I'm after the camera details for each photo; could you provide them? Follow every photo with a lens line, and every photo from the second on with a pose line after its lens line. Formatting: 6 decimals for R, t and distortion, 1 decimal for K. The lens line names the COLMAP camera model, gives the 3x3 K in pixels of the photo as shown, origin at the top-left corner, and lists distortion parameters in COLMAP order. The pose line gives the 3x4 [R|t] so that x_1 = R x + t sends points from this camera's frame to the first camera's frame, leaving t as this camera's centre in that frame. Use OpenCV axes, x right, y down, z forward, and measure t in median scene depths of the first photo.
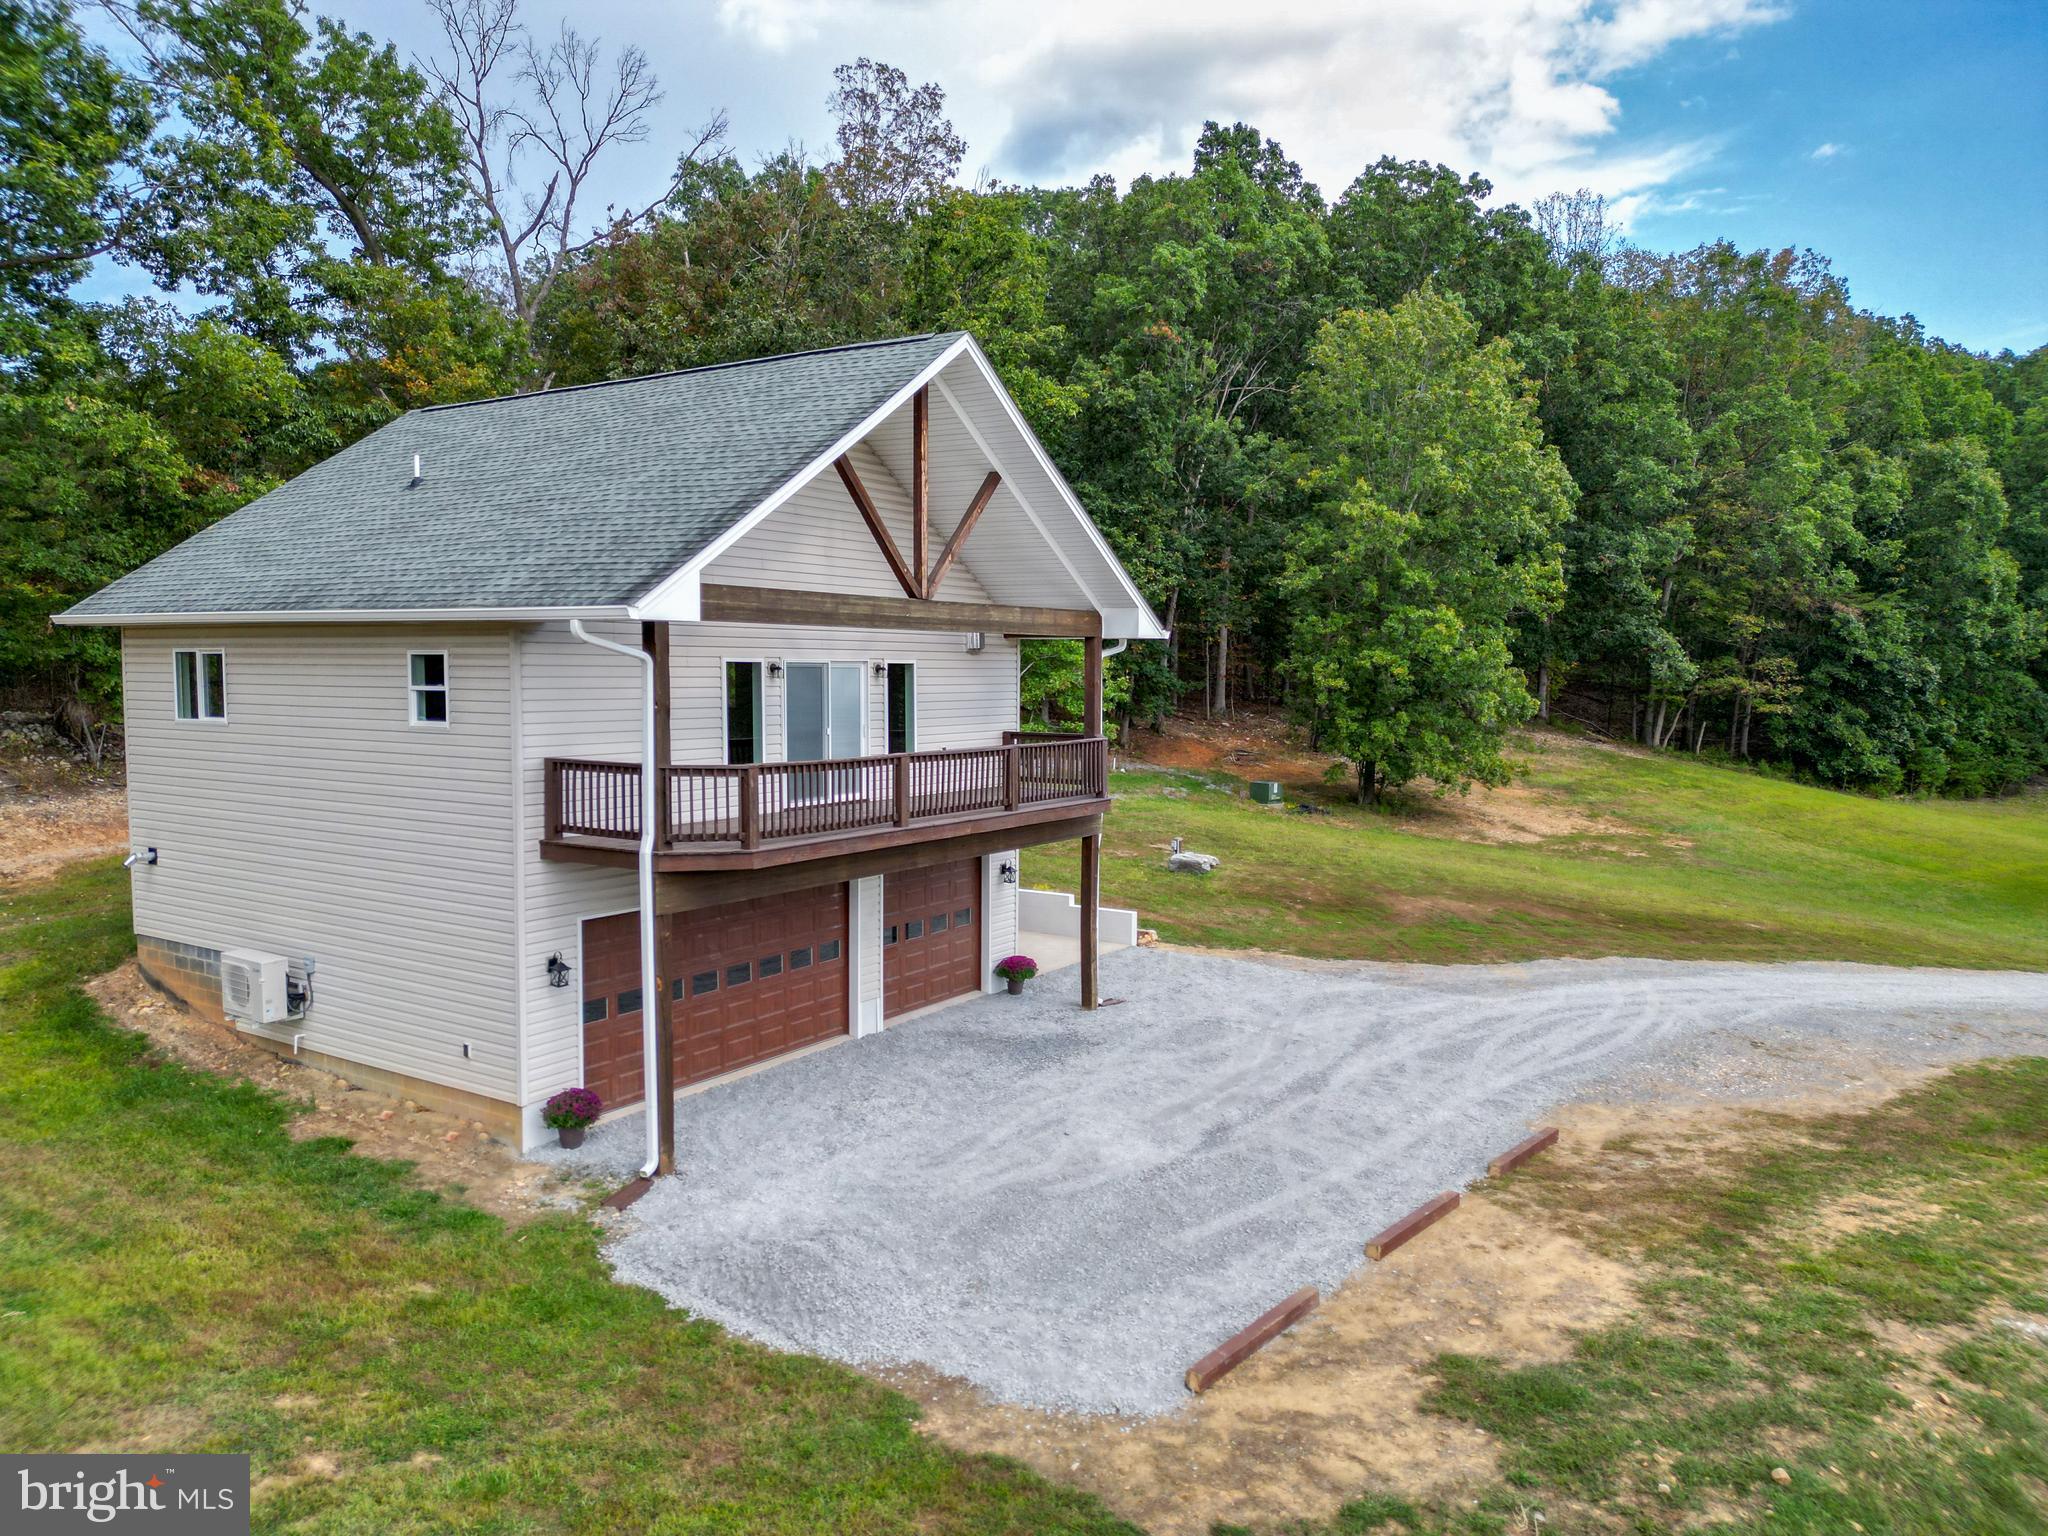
lens RADIAL K [[1440.4, 0, 1026.5], [0, 1440.4, 762.5], [0, 0, 1]] dist [0.051775, -0.035365]
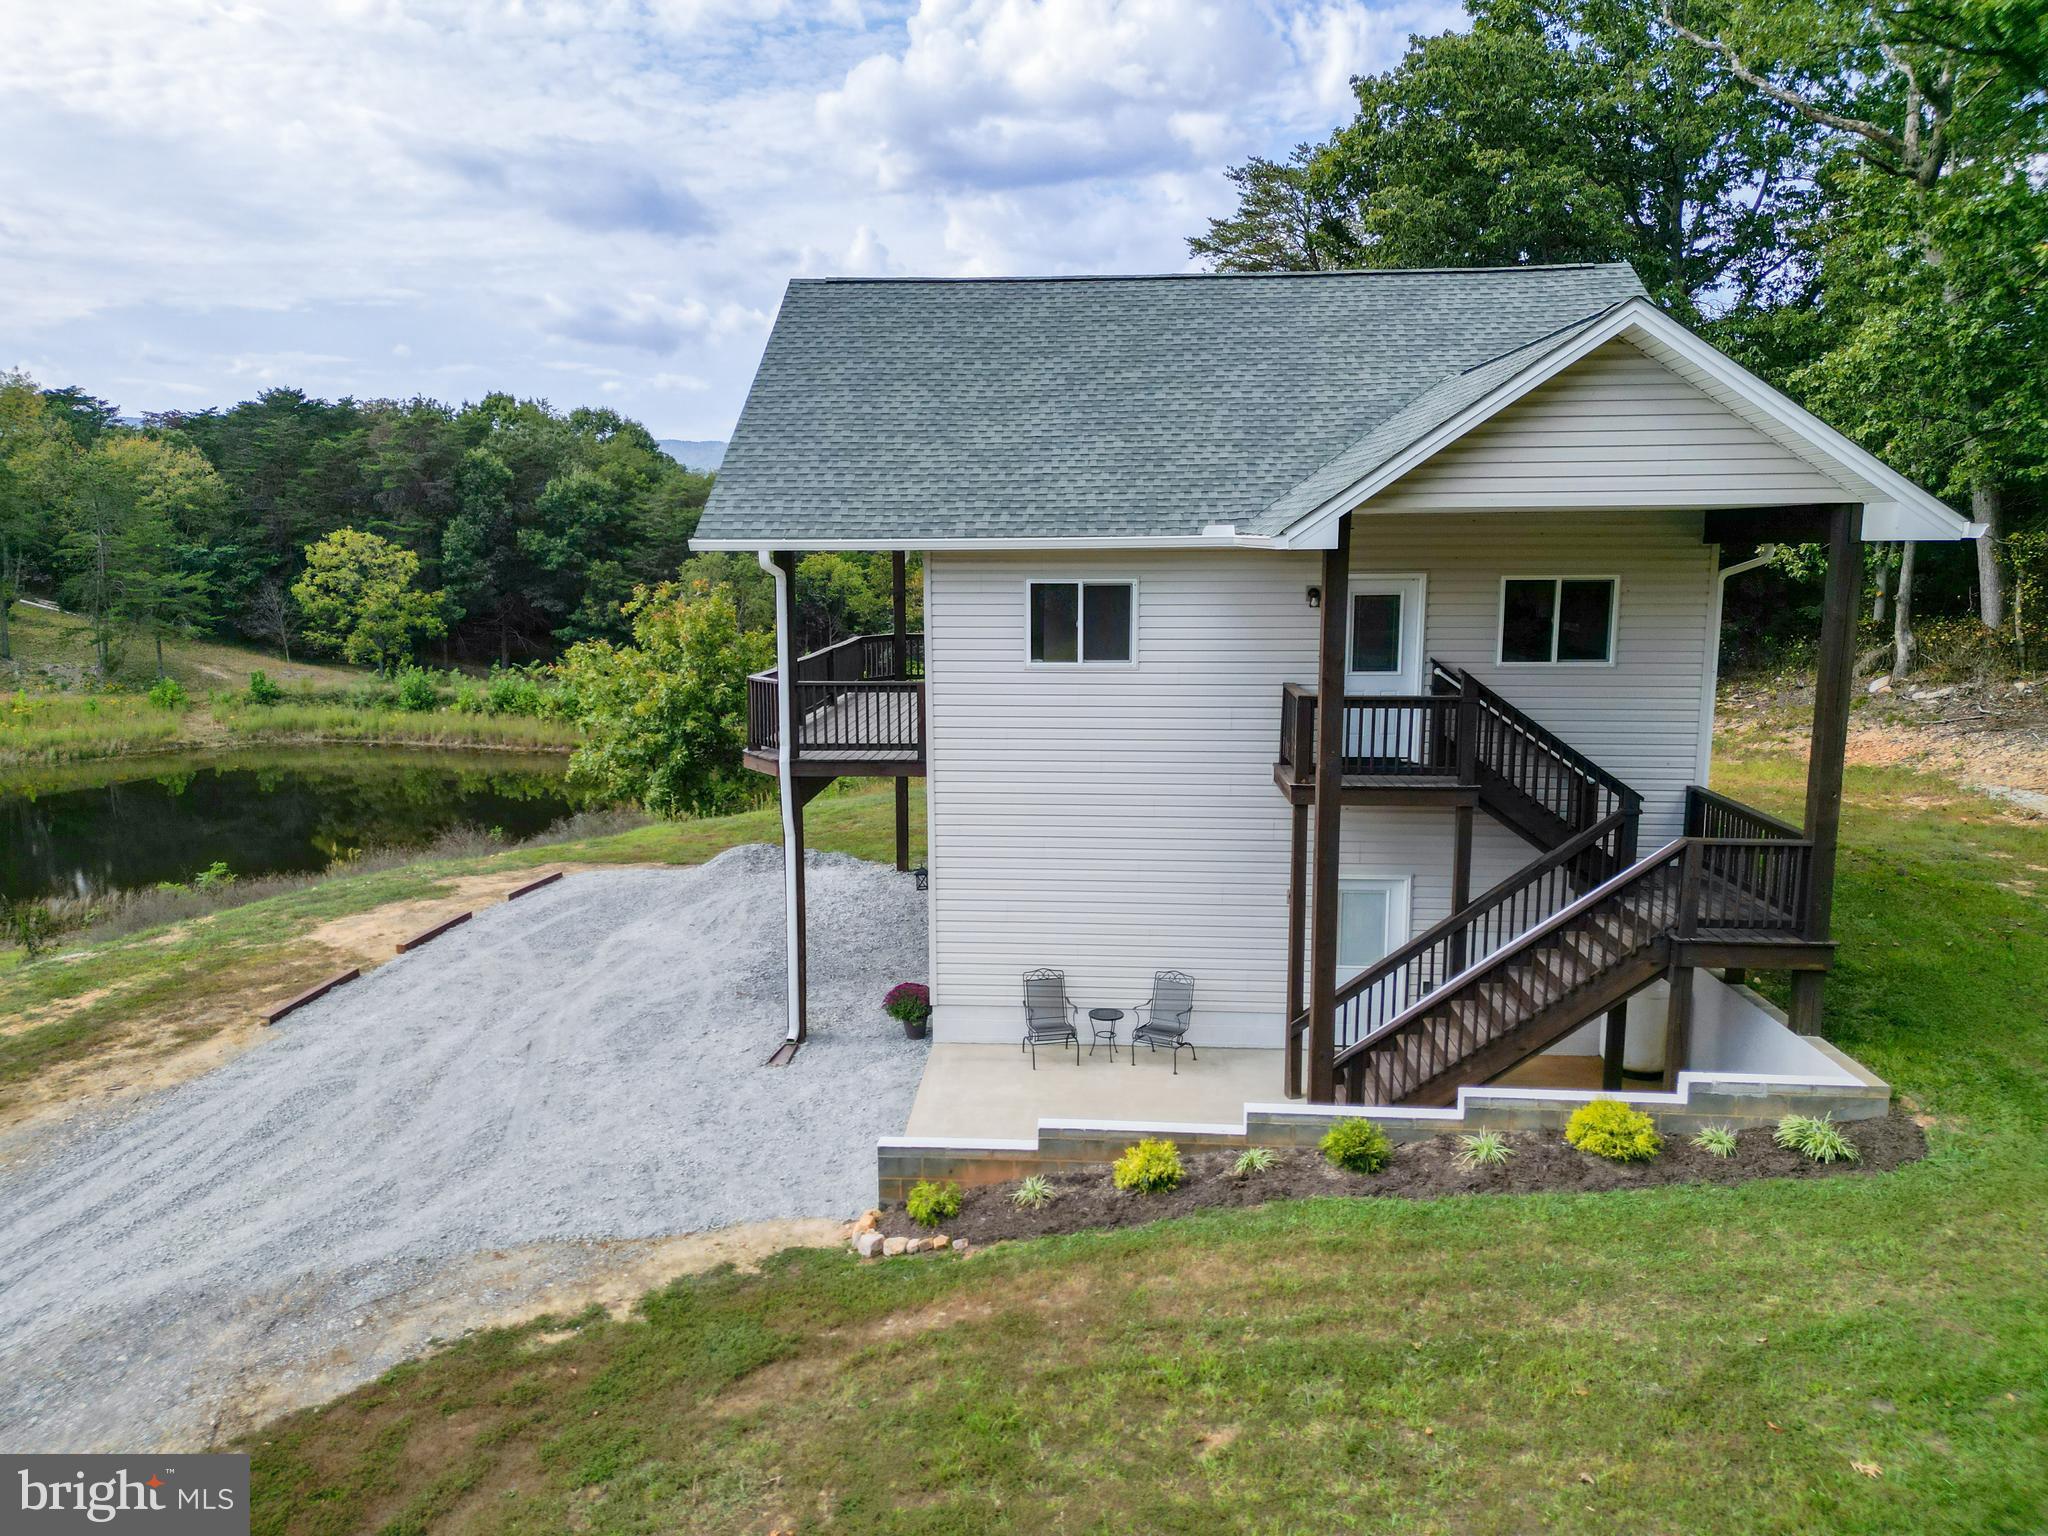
lens RADIAL K [[1440.4, 0, 1021.2], [0, 1440.4, 767.5], [0, 0, 1]] dist [0.051775, -0.035365]
pose [[-0.866706, 0.079416, -0.492456, 0.414371], [-0.032280, 0.976246, 0.214246, -0.184135], [0.497773, 0.201585, -0.843555, 2.255286]]
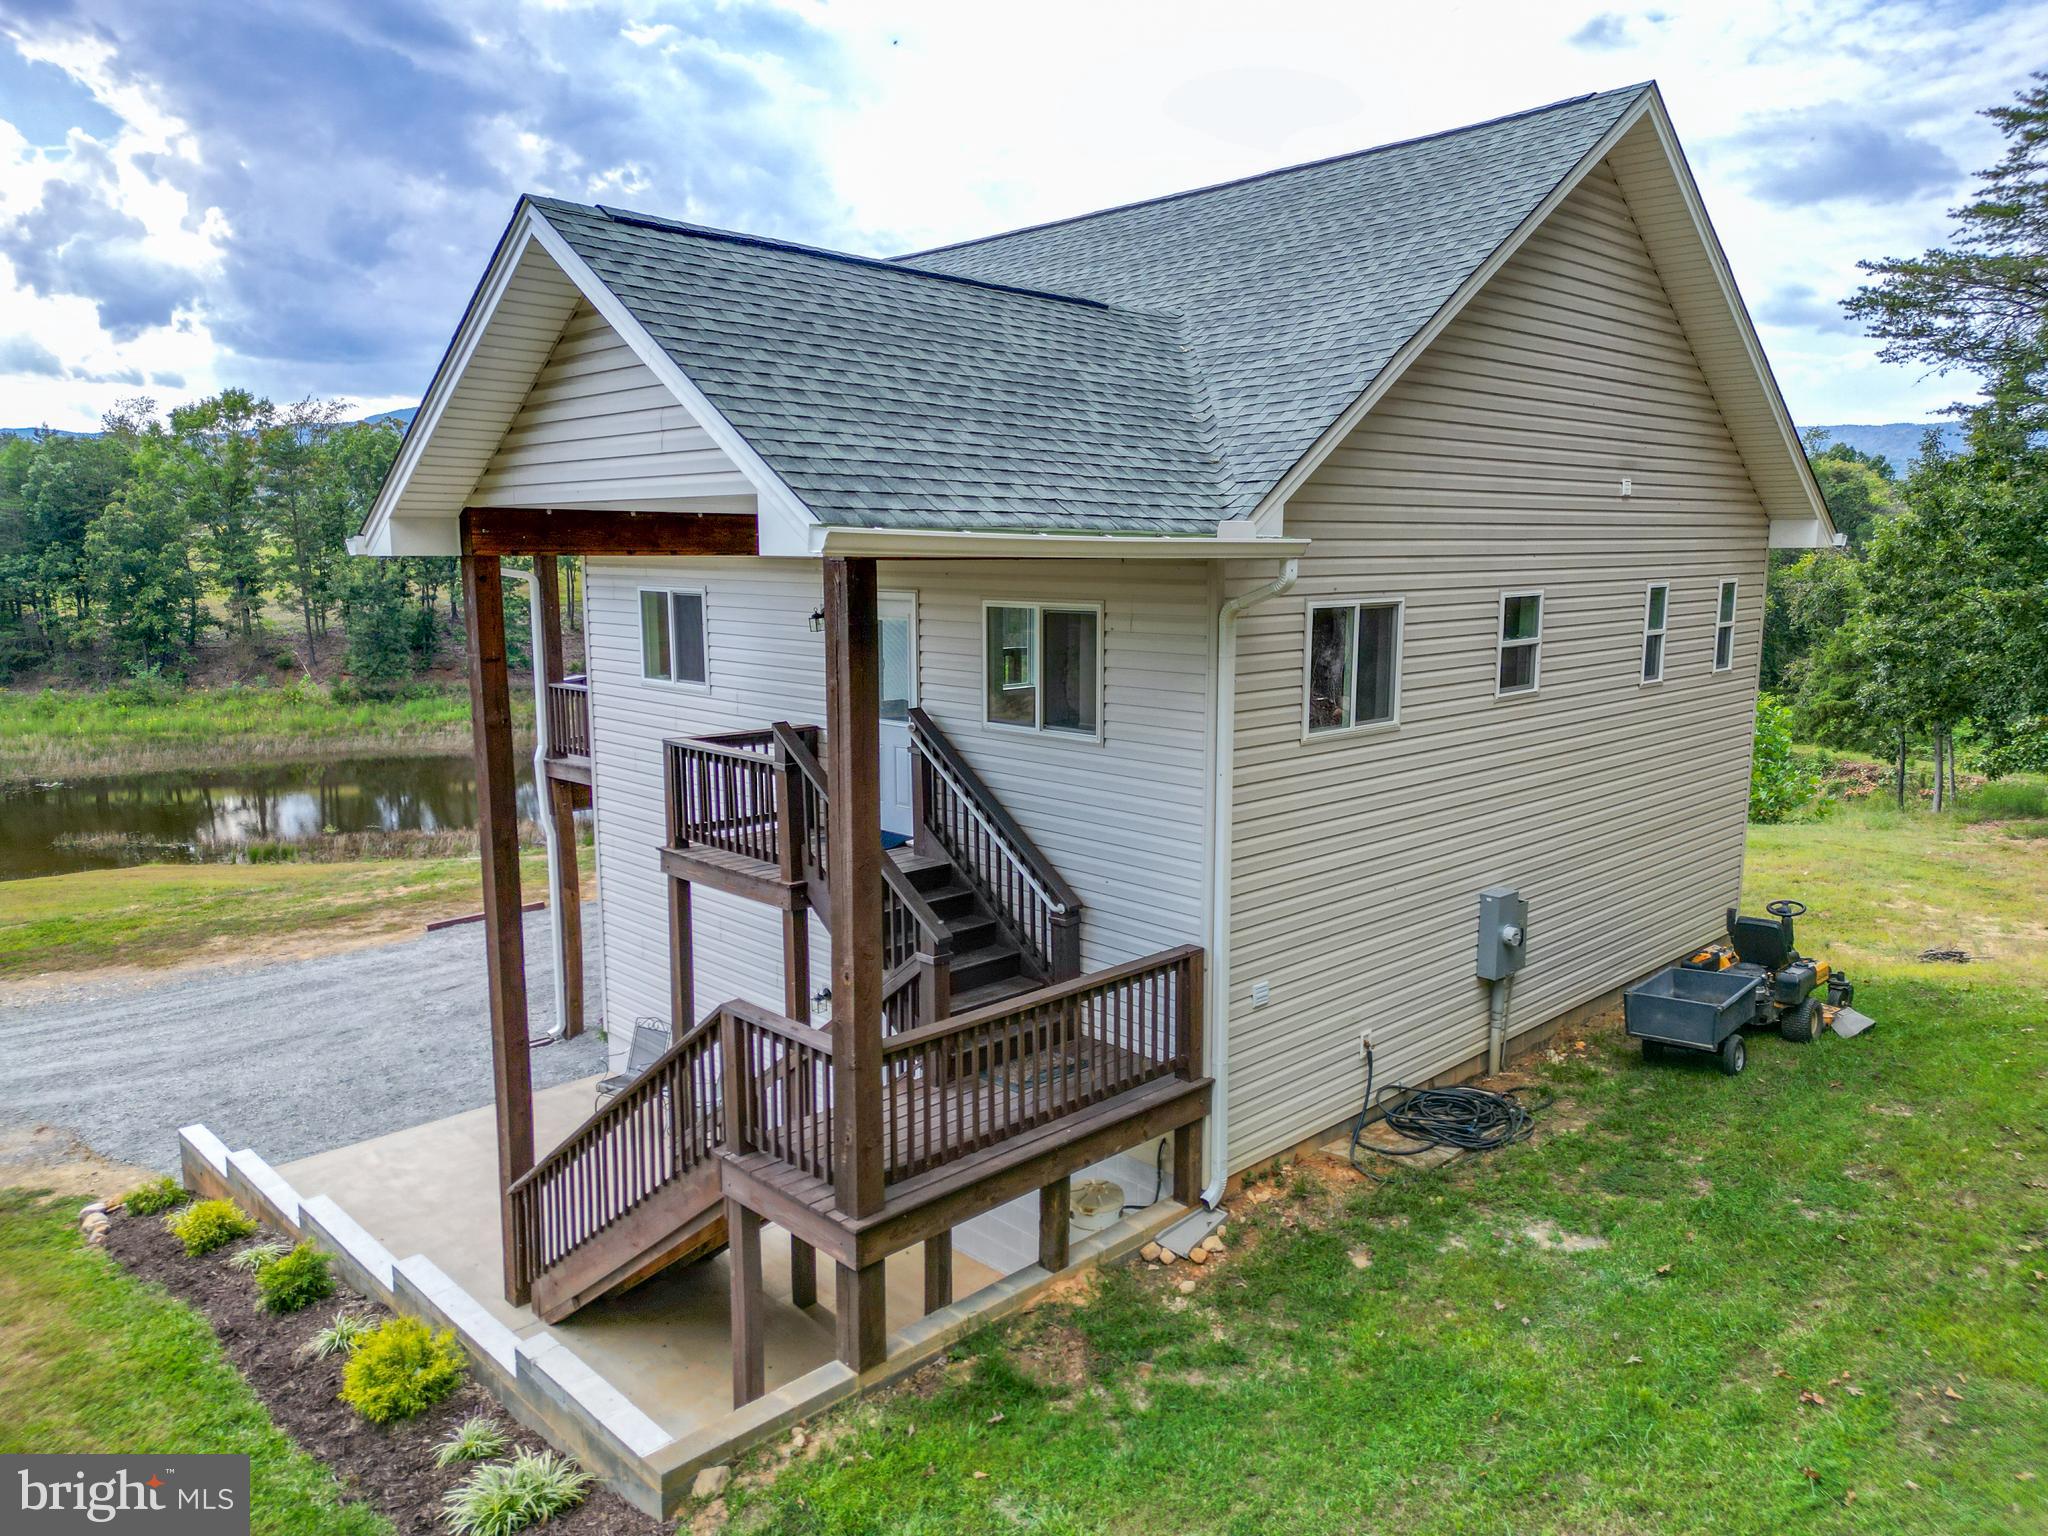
lens RADIAL K [[1440.4, 0, 1020.2], [0, 1440.4, 780.1], [0, 0, 1]] dist [0.051775, -0.035365]
pose [[-0.974561, -0.034428, 0.221463, -0.478128], [0.017161, 0.973768, 0.226897, -0.179768], [-0.223465, 0.224926, -0.948405, 2.221754]]
